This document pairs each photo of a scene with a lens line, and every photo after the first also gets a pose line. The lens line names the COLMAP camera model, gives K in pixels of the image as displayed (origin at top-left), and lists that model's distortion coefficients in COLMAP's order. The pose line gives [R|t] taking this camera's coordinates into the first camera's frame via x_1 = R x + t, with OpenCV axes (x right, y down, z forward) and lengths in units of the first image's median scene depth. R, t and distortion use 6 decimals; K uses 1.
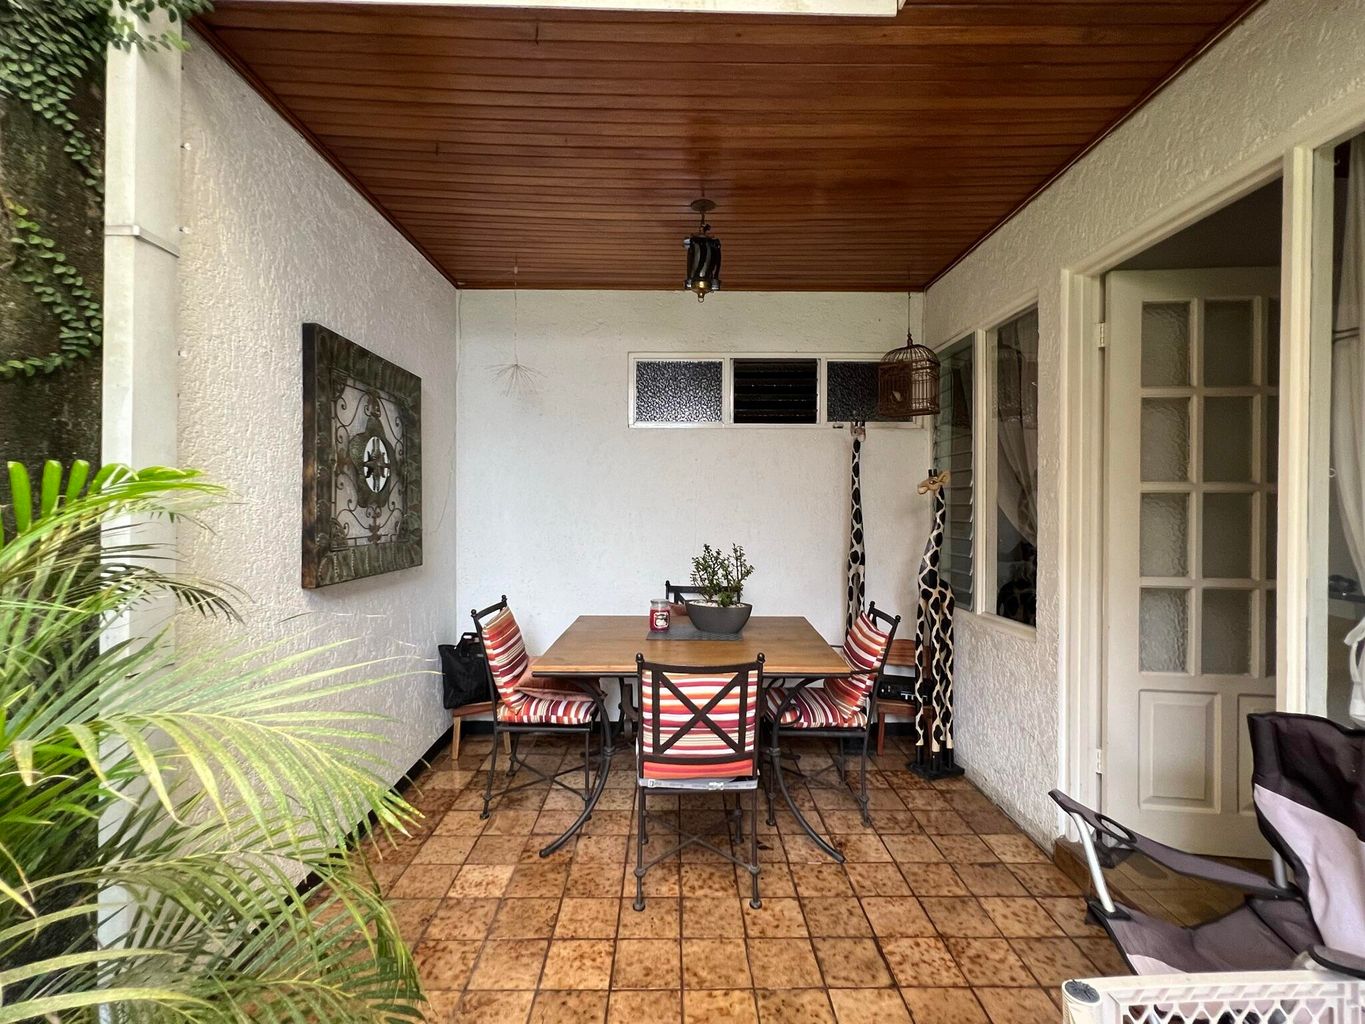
lens RADIAL K [[633.8, 0, 677.5], [0, 633.8, 512.3], [0, 0, 1]] dist [0.000575, 0.000613]
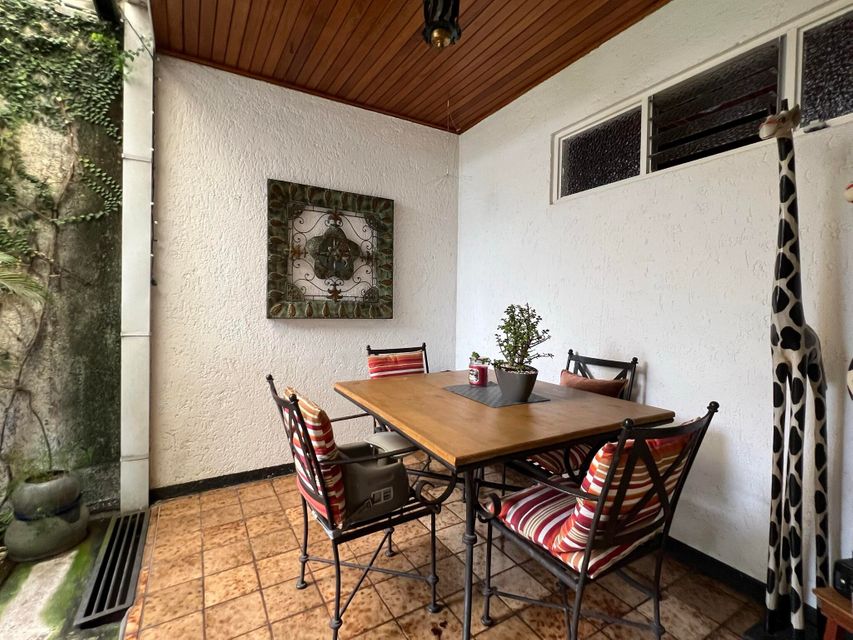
lens RADIAL K [[396.0, 0, 422.8], [0, 396.0, 318.9], [0, 0, 1]] dist [0.000575, 0.000613]
pose [[0.493694, 0.031435, -0.869067, 0.706570], [-0.020562, 0.999489, 0.024472, 0.083652], [0.869392, 0.005788, 0.494088, 0.823052]]
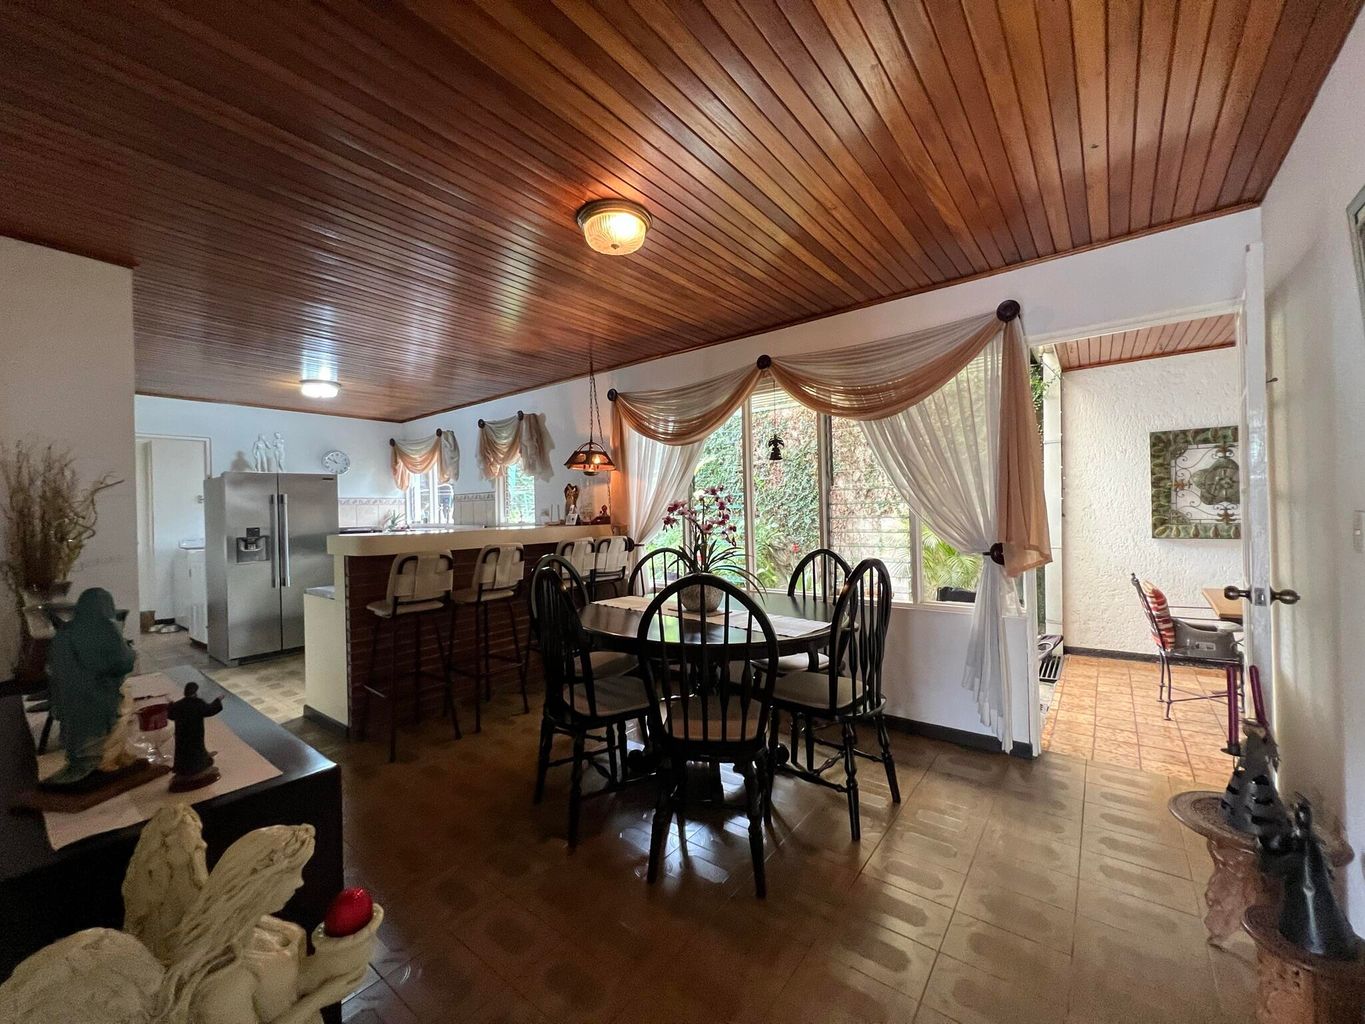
lens RADIAL K [[546.4, 0, 677.0], [0, 546.4, 511.7], [0, 0, 1]] dist [0.002201, -0.000196]
pose [[-0.624241, 0.014465, -0.781098, 2.304776], [0.017945, 0.999830, 0.004174, -0.027519], [0.781026, -0.011411, -0.624394, 0.892153]]
